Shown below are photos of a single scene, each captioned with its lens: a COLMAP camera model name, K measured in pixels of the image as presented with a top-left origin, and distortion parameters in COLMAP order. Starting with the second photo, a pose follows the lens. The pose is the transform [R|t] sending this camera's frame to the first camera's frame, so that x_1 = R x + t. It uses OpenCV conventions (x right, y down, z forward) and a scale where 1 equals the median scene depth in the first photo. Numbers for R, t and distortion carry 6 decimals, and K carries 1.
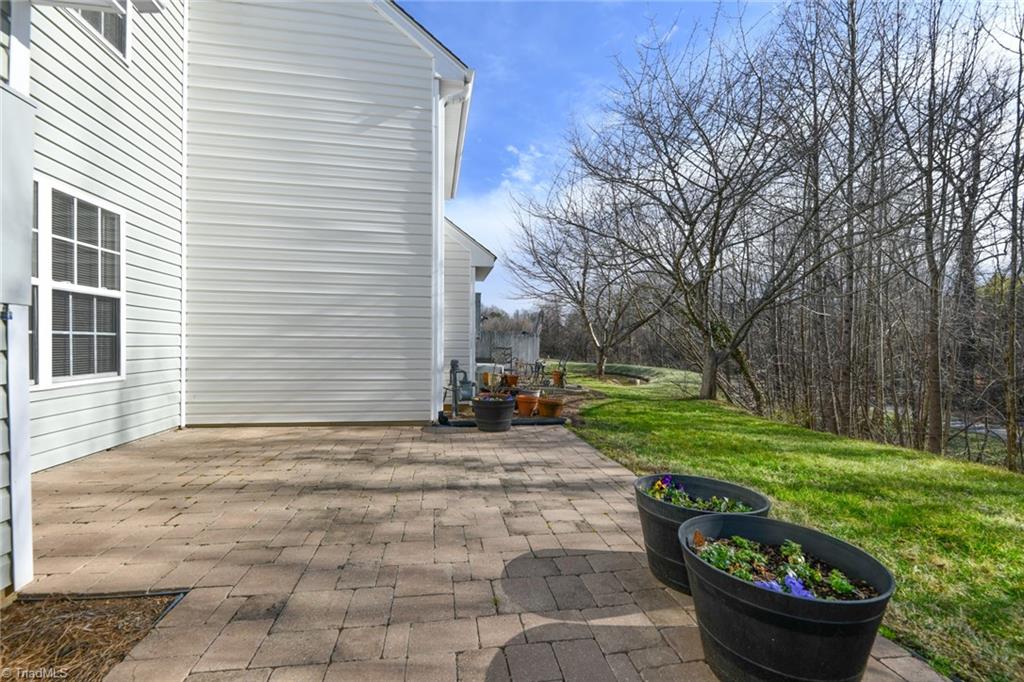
lens RADIAL K [[420.7, 0, 506.8], [0, 420.7, 346.4], [0, 0, 1]] dist [0.007908, -0.000074]
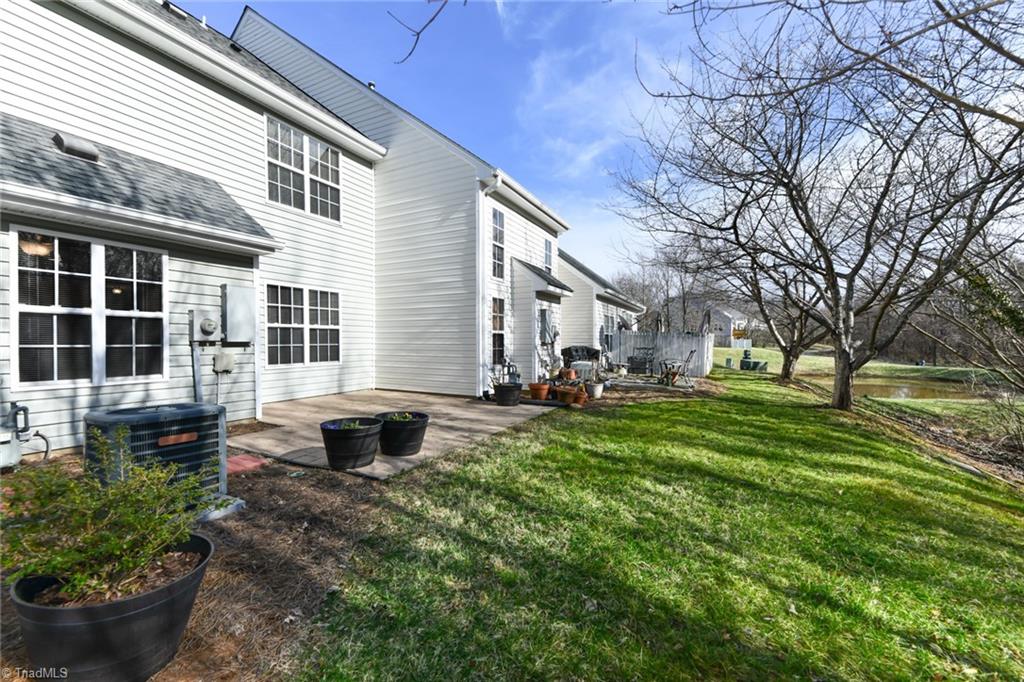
lens RADIAL K [[406.5, 0, 514.9], [0, 406.5, 349.4], [0, 0, 1]] dist [0.001659, -0.000304]
pose [[0.807052, 0.004261, -0.590465, 1.149771], [0.003392, 0.999924, 0.011851, -0.025547], [0.590471, -0.011567, 0.806976, -0.212899]]
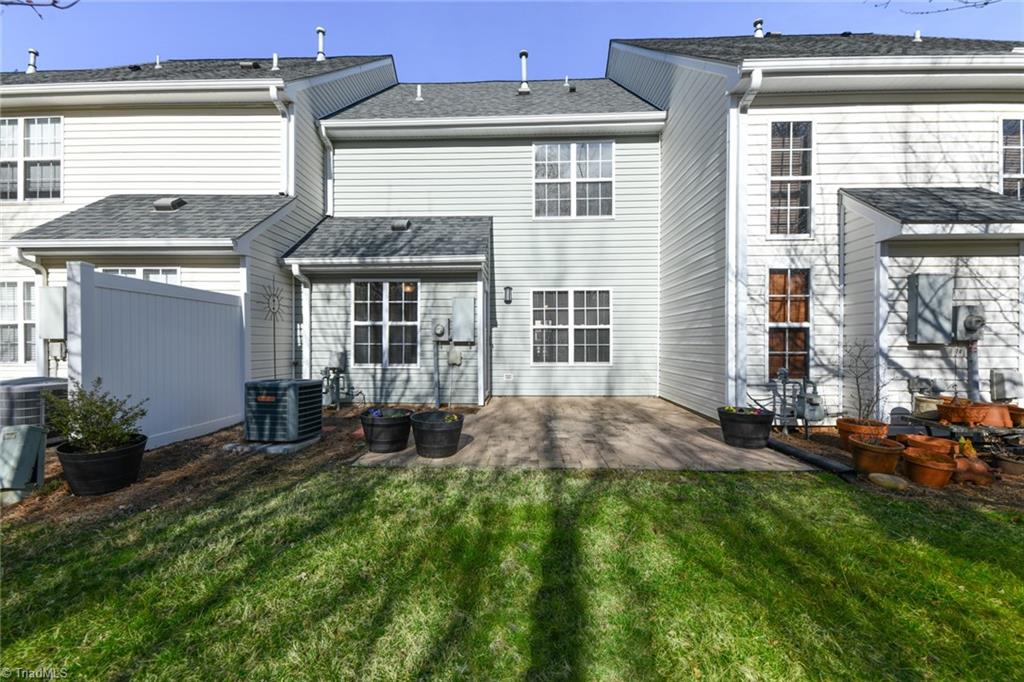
lens RADIAL K [[420.7, 0, 506.8], [0, 420.7, 346.4], [0, 0, 1]] dist [0.007908, -0.000074]
pose [[-0.206835, 0.000007, -0.978376, 1.306715], [-0.005478, 0.999984, 0.001165, -0.020304], [0.978360, 0.005600, -0.206832, 0.932601]]
